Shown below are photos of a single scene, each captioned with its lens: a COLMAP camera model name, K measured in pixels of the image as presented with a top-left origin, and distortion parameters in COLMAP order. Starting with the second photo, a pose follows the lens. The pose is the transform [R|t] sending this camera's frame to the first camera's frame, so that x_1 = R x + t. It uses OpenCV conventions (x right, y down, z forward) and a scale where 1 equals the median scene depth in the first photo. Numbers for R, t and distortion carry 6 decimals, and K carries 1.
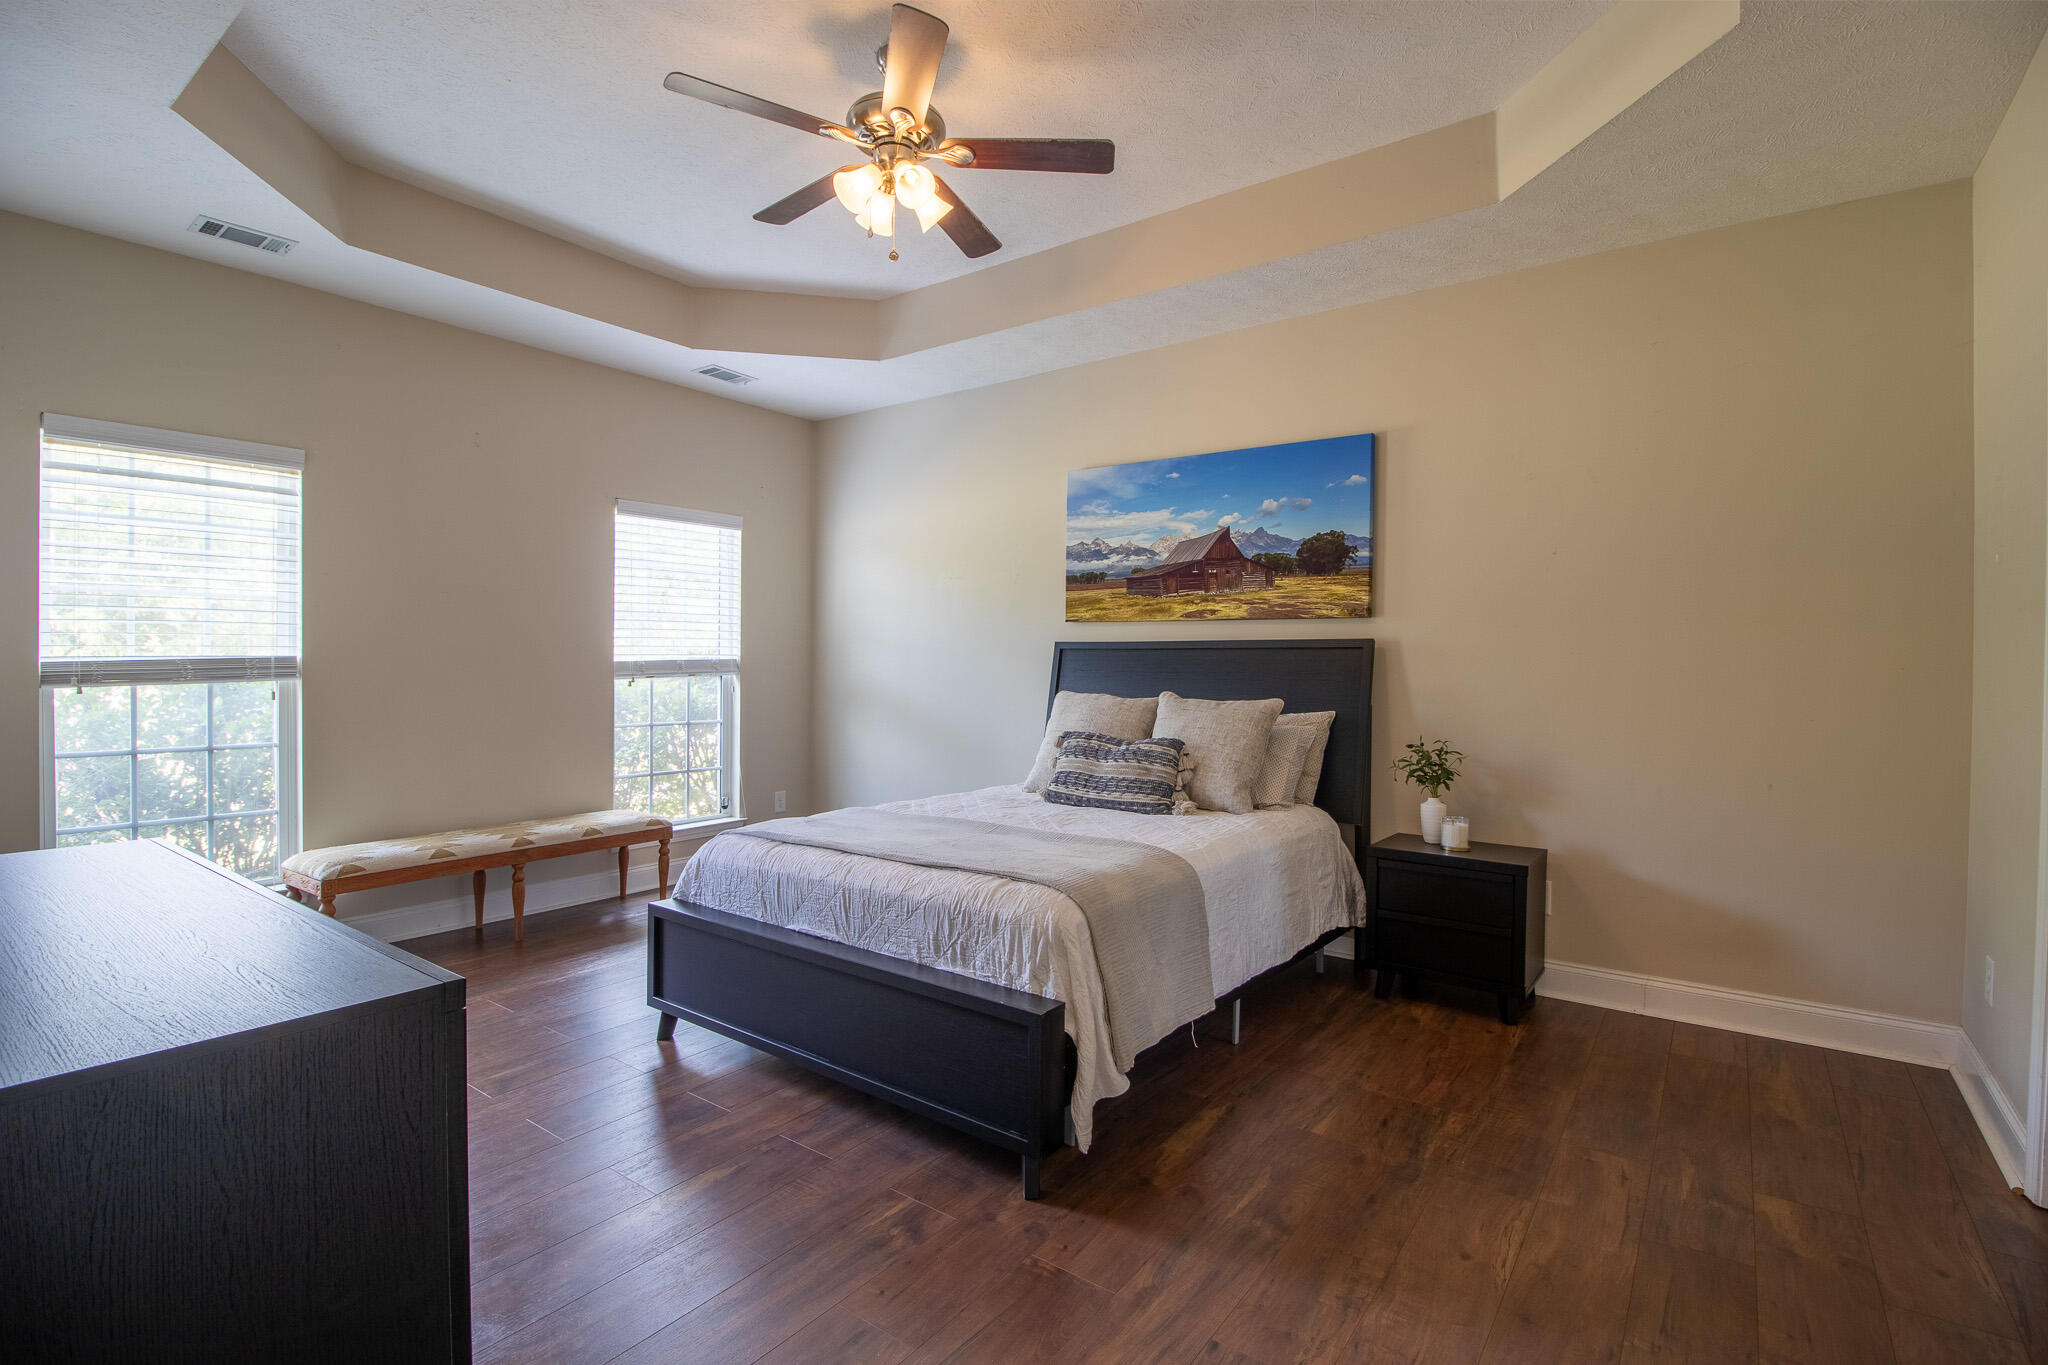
lens RADIAL K [[949.3, 0, 1030.0], [0, 949.3, 671.0], [0, 0, 1]] dist [0.001781, -0.014342]
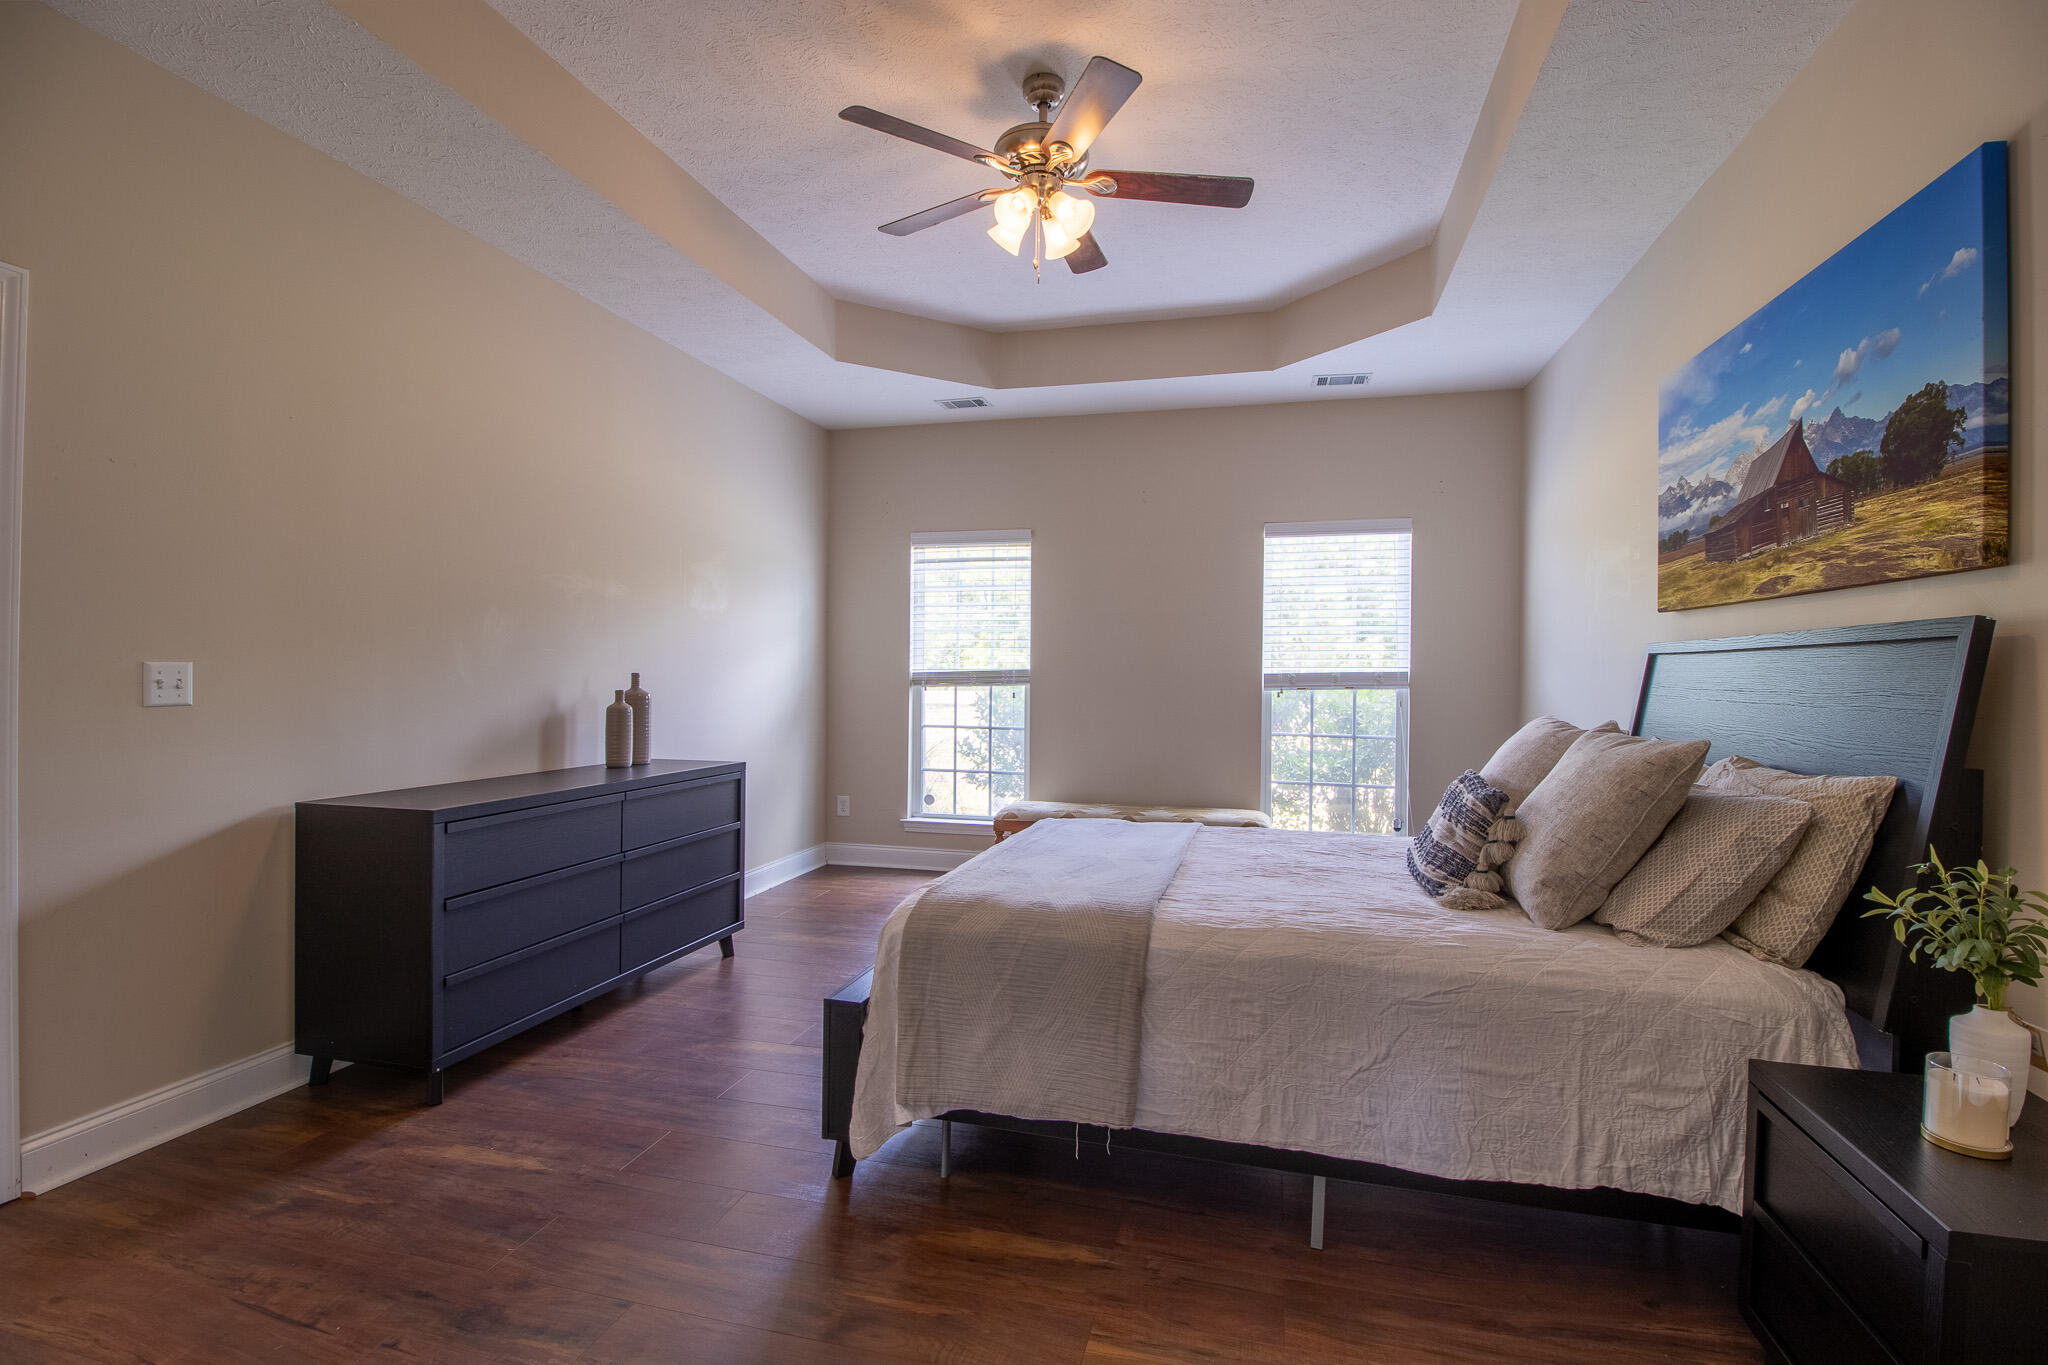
lens RADIAL K [[949.3, 0, 1030.0], [0, 949.3, 671.0], [0, 0, 1]] dist [0.001781, -0.014342]
pose [[0.372849, -0.003266, -0.927886, 0.548846], [-0.014354, 0.999854, -0.009287, 0.000977], [0.927781, 0.016781, 0.372747, 0.410192]]
